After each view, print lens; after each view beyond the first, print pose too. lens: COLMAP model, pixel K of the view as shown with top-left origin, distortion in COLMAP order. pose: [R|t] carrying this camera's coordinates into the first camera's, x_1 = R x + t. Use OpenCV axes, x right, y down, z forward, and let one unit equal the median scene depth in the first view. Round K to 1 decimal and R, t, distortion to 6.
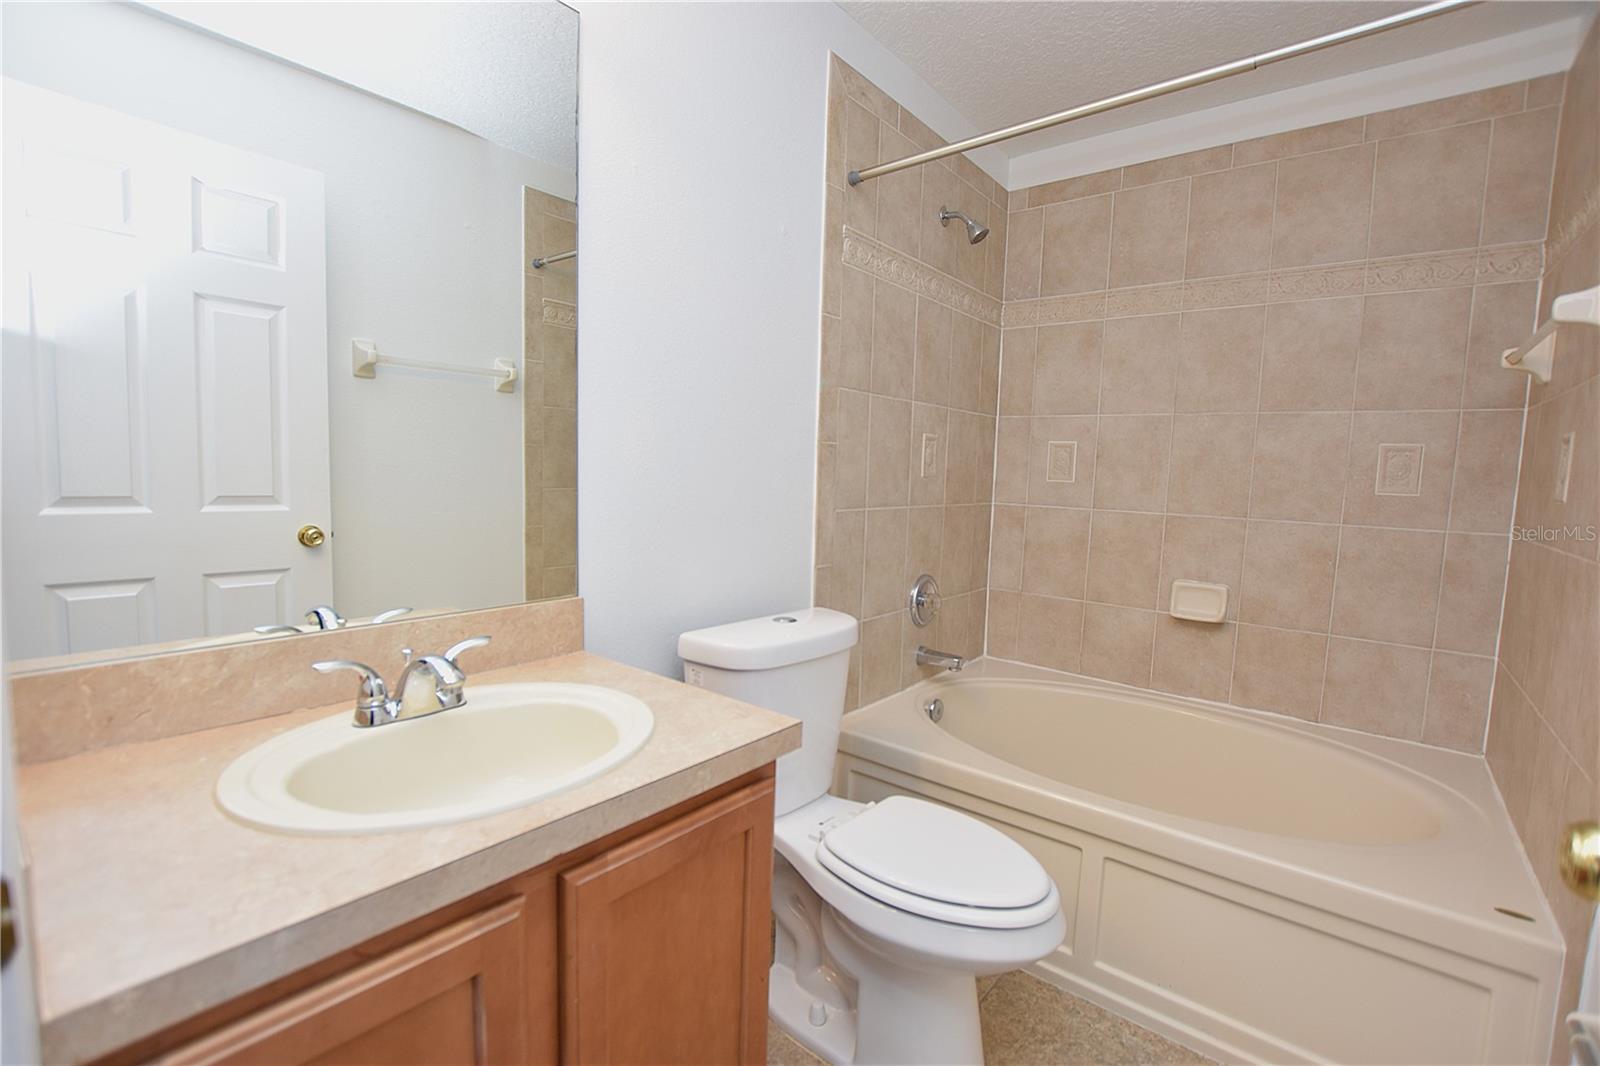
lens RADIAL K [[709.9, 0, 803.4], [0, 709.9, 531.9], [0, 0, 1]] dist [-0.023601, 0.001882]
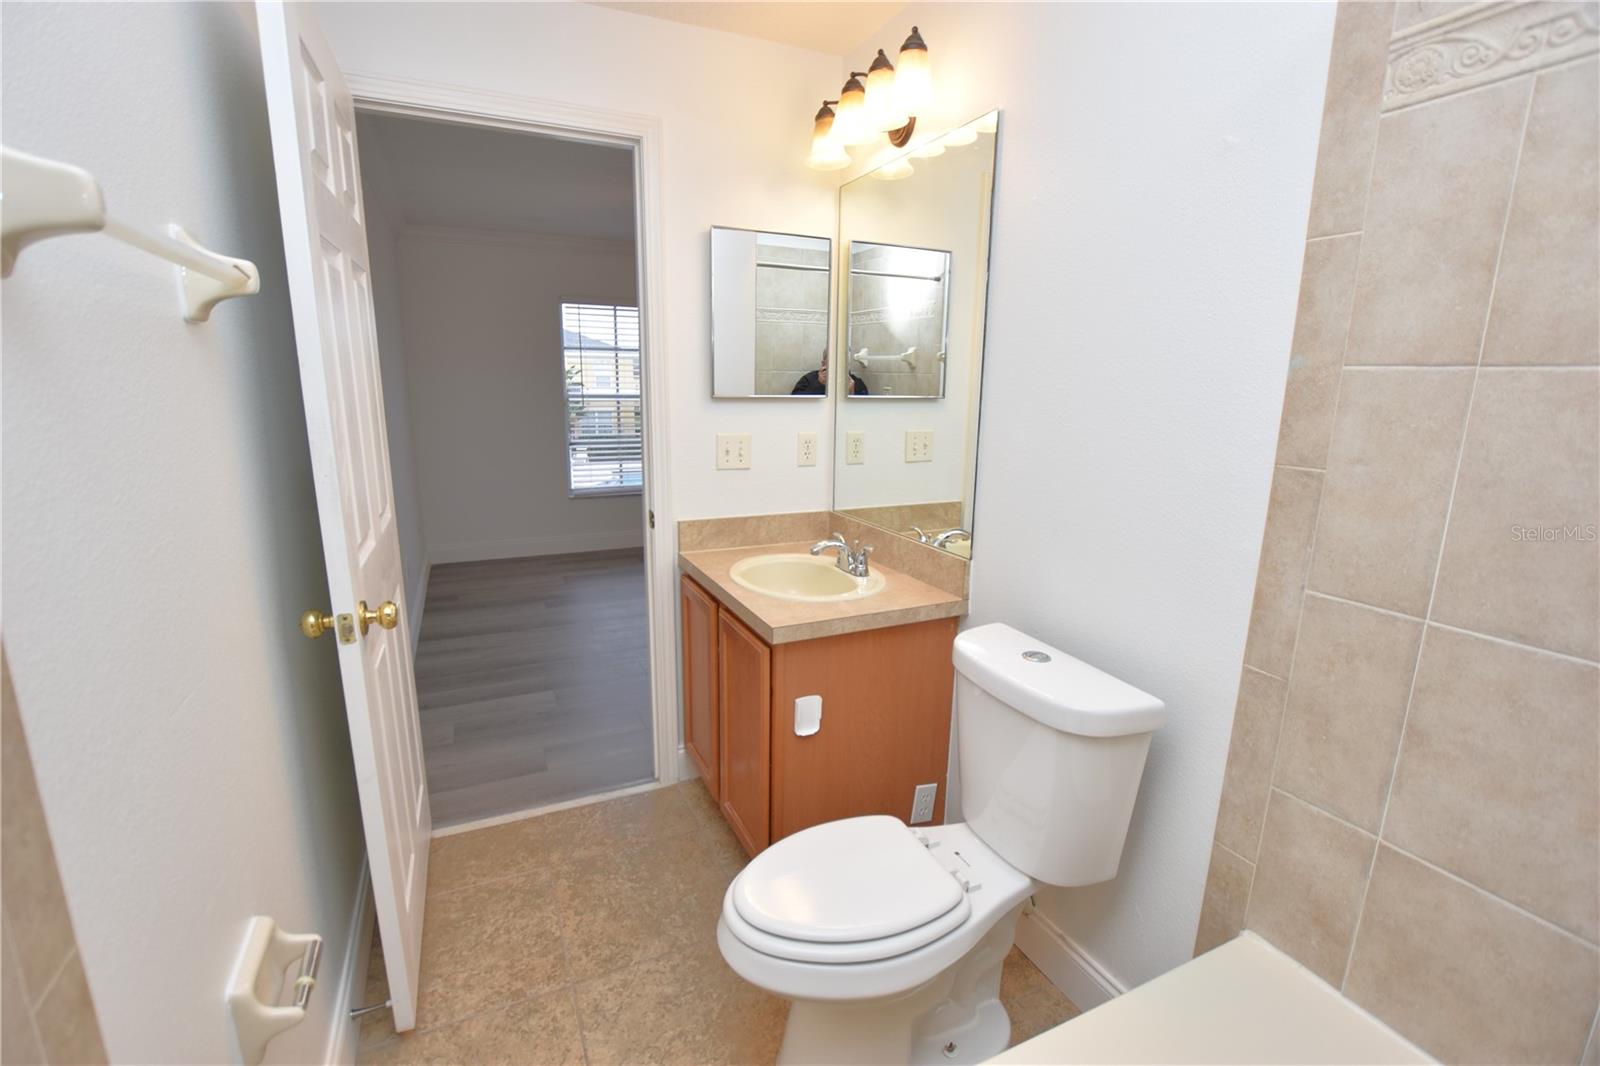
lens RADIAL K [[709.9, 0, 788.8], [0, 709.9, 547.5], [0, 0, 1]] dist [-0.023601, 0.001882]
pose [[-0.462357, 0.155370, -0.872976, 0.626292], [-0.104038, 0.968222, 0.227424, -0.129557], [0.880569, 0.195974, -0.431500, 0.775927]]
